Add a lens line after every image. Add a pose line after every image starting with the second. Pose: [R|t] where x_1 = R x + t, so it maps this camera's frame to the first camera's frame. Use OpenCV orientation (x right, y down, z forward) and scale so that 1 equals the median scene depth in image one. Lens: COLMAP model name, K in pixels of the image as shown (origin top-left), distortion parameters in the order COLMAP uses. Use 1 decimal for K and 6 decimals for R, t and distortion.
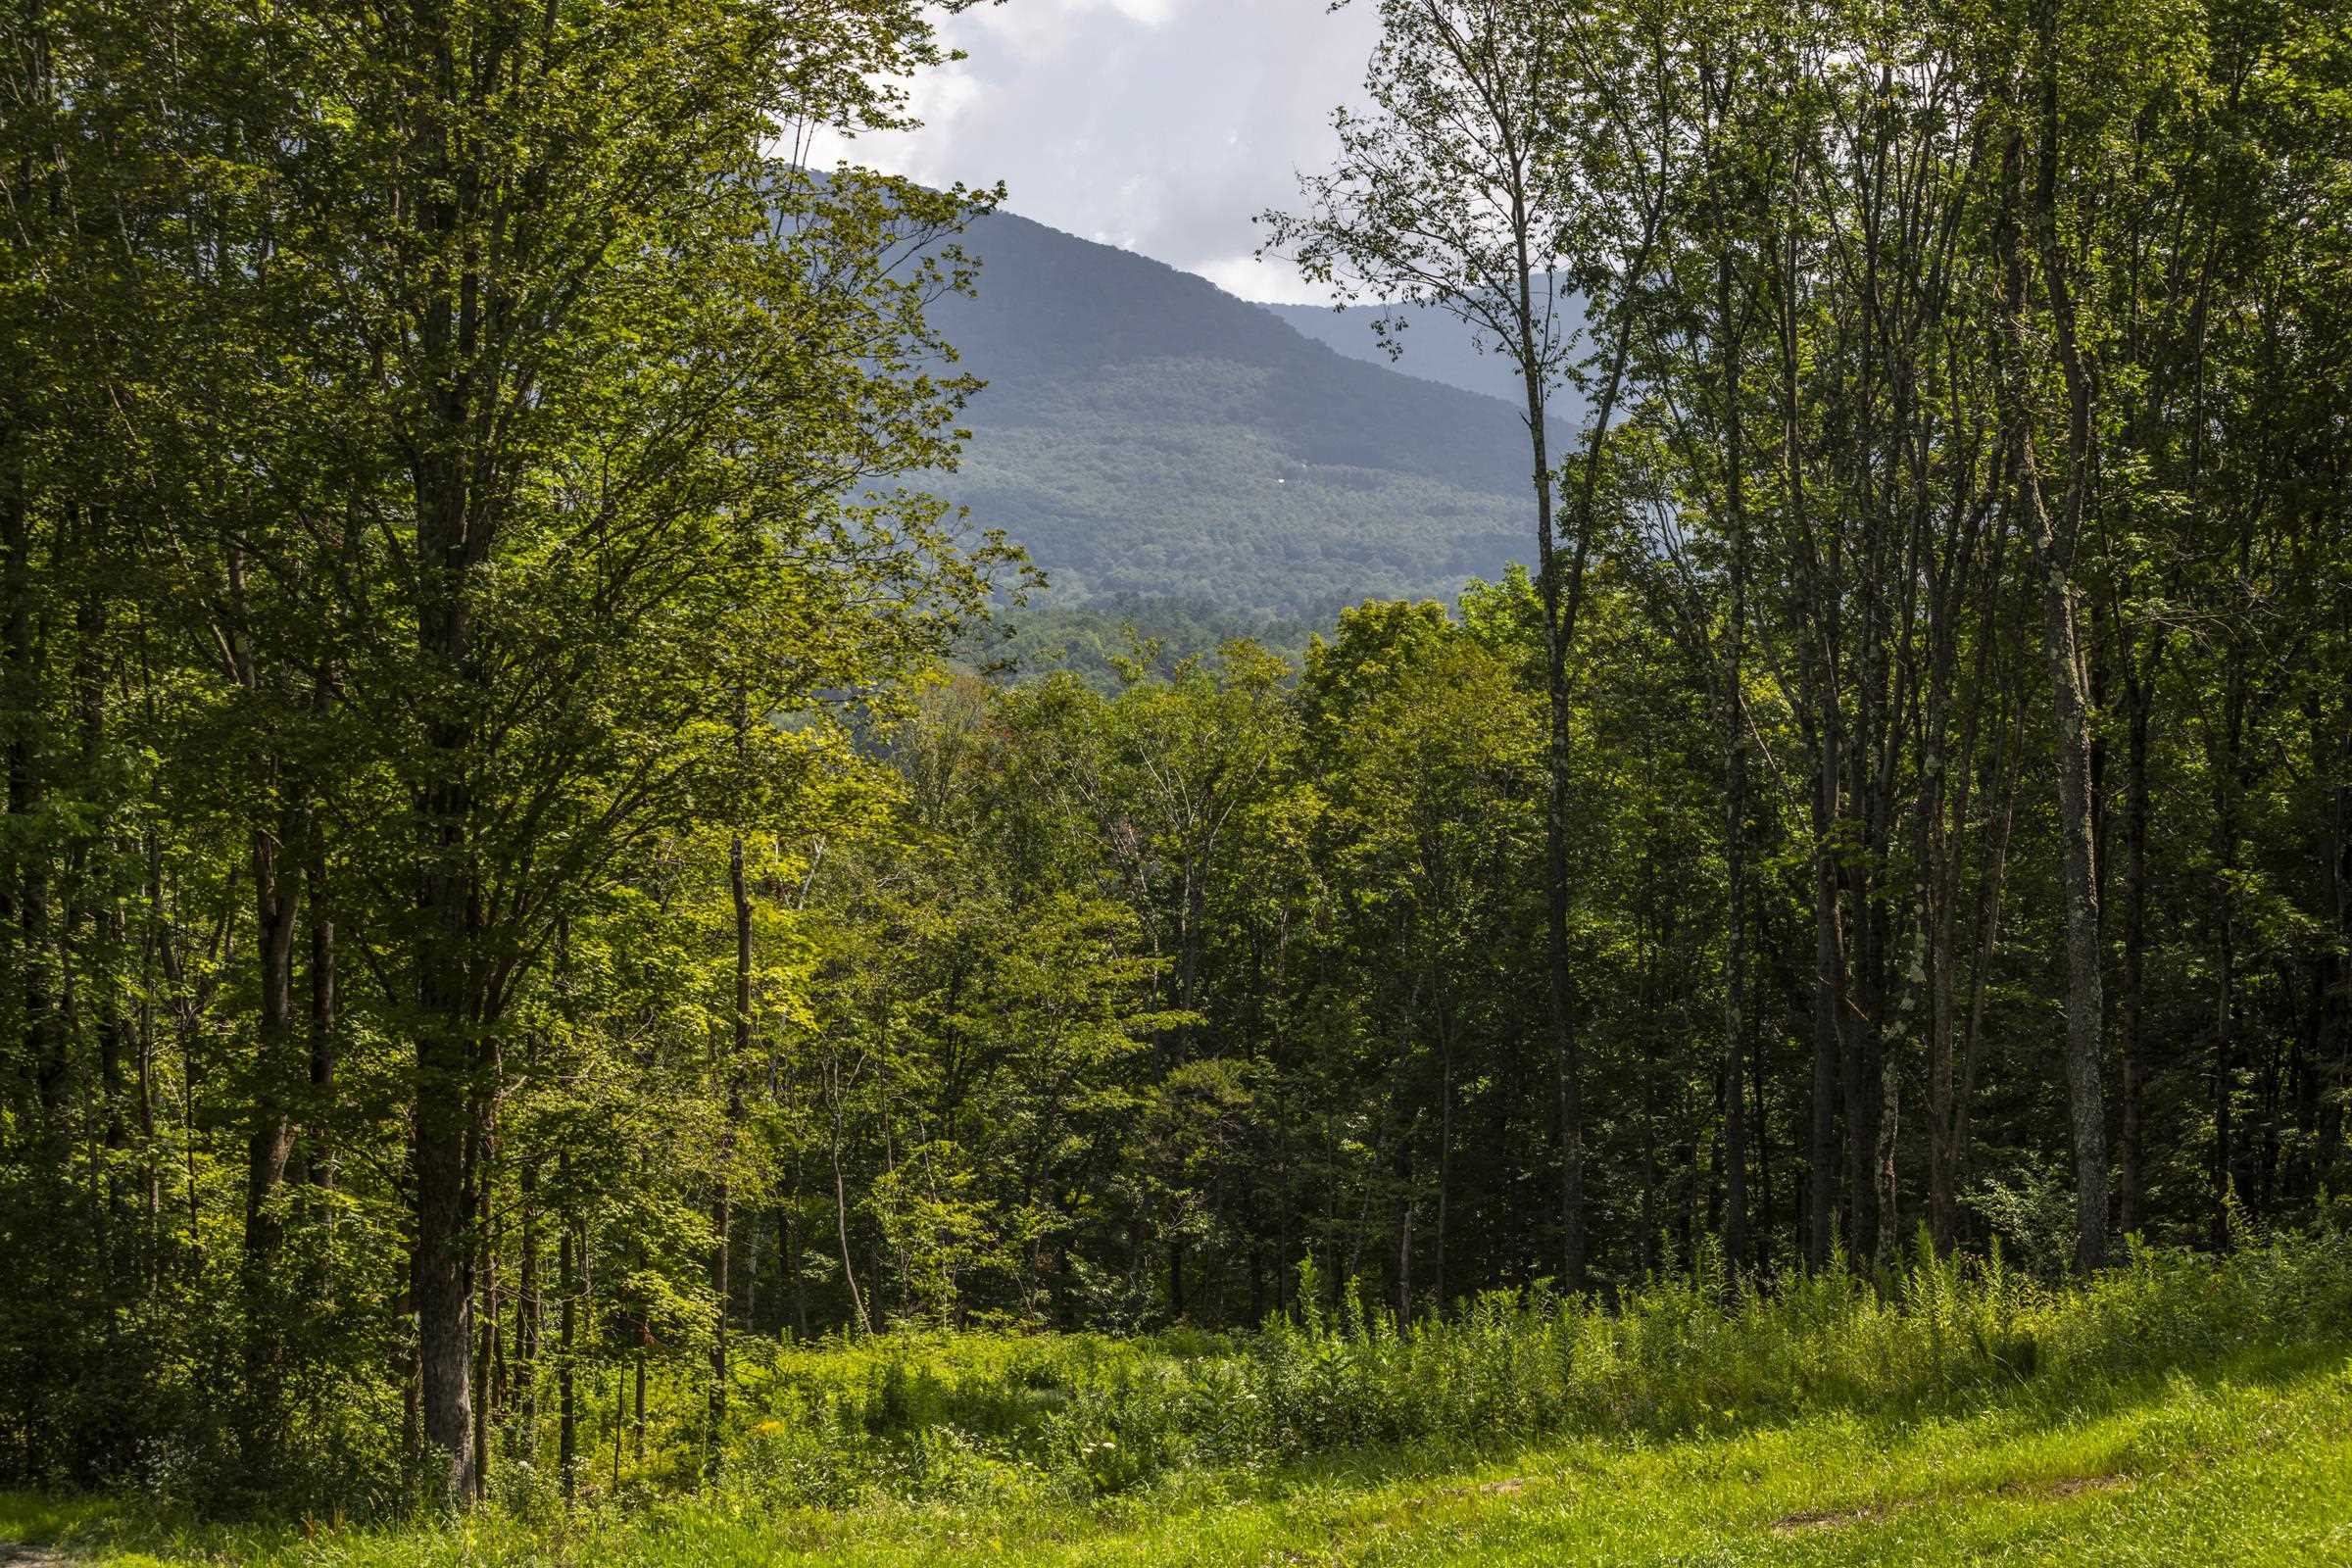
lens RADIAL K [[4719.1, 0, 1169.5], [0, 4719.1, 719.0], [0, 0, 1]] dist [-0.282301, 0.134122]
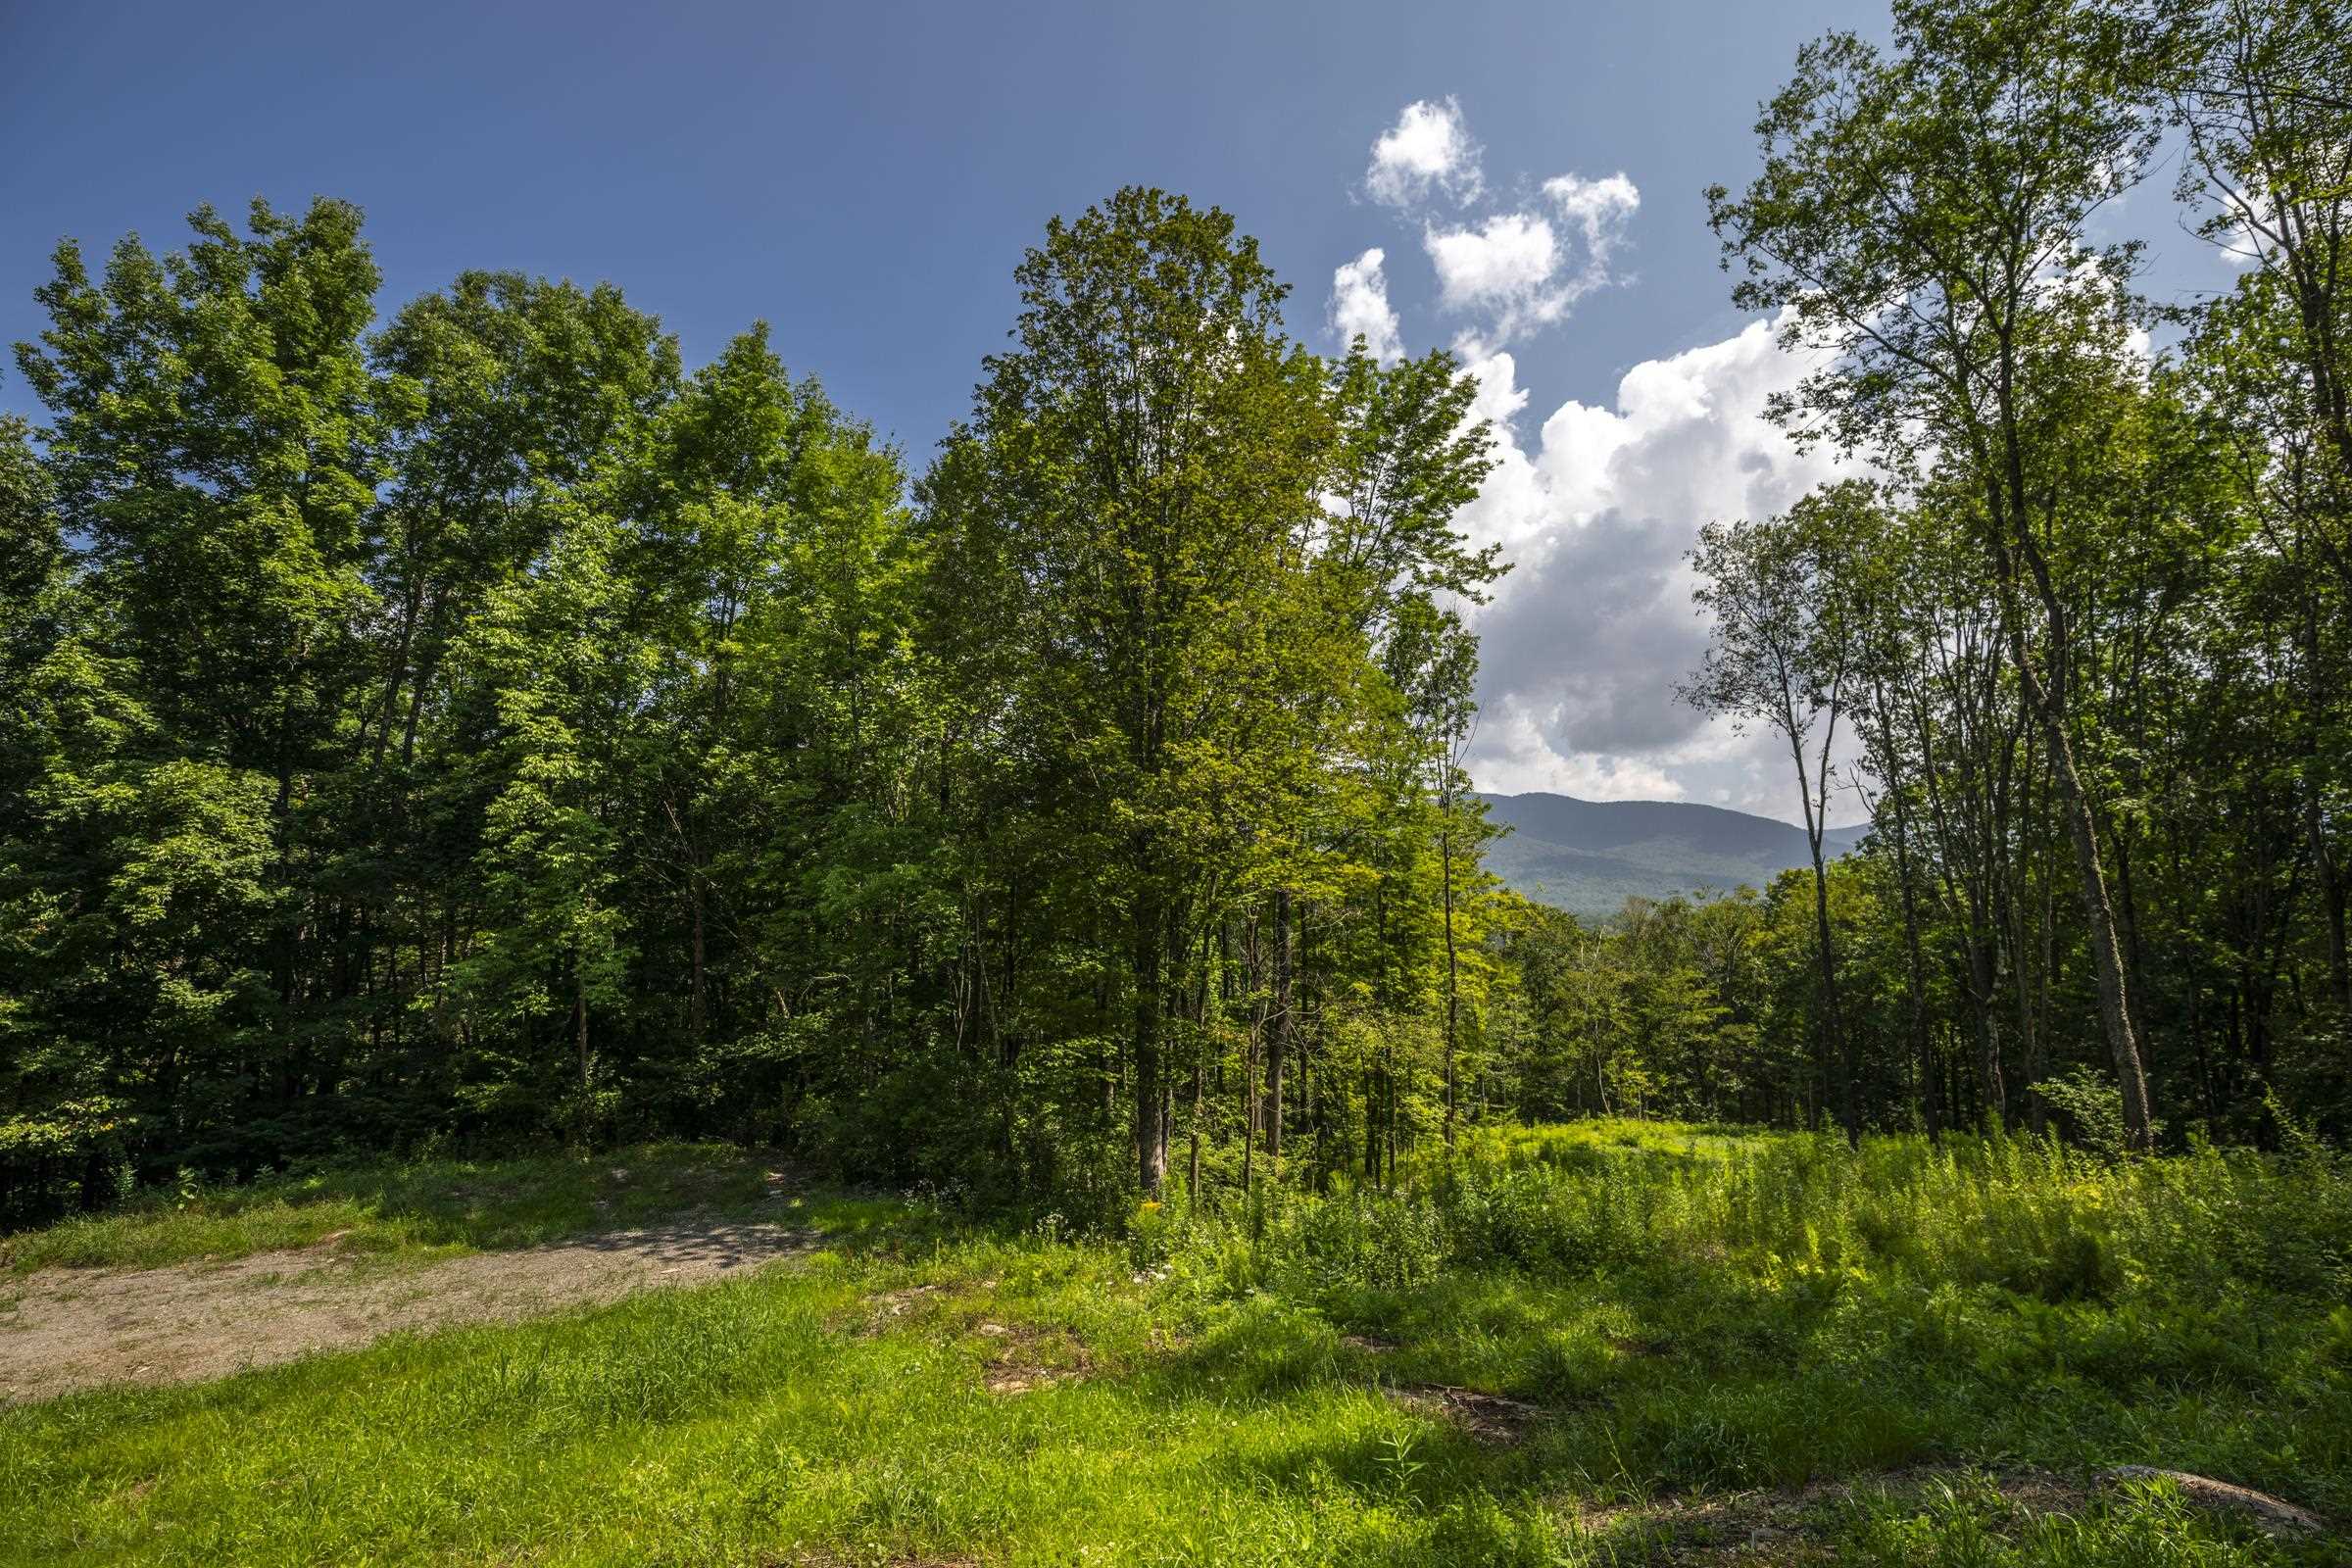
lens RADIAL K [[1124.9, 0, 1175.5], [0, 1124.9, 774.4], [0, 0, 1]] dist [-0.034605, 0.000532]
pose [[0.879143, -0.086929, -0.468562, 0.084058], [0.015127, 0.987817, -0.154882, 0.043237], [0.476317, 0.129075, 0.869748, 0.444900]]
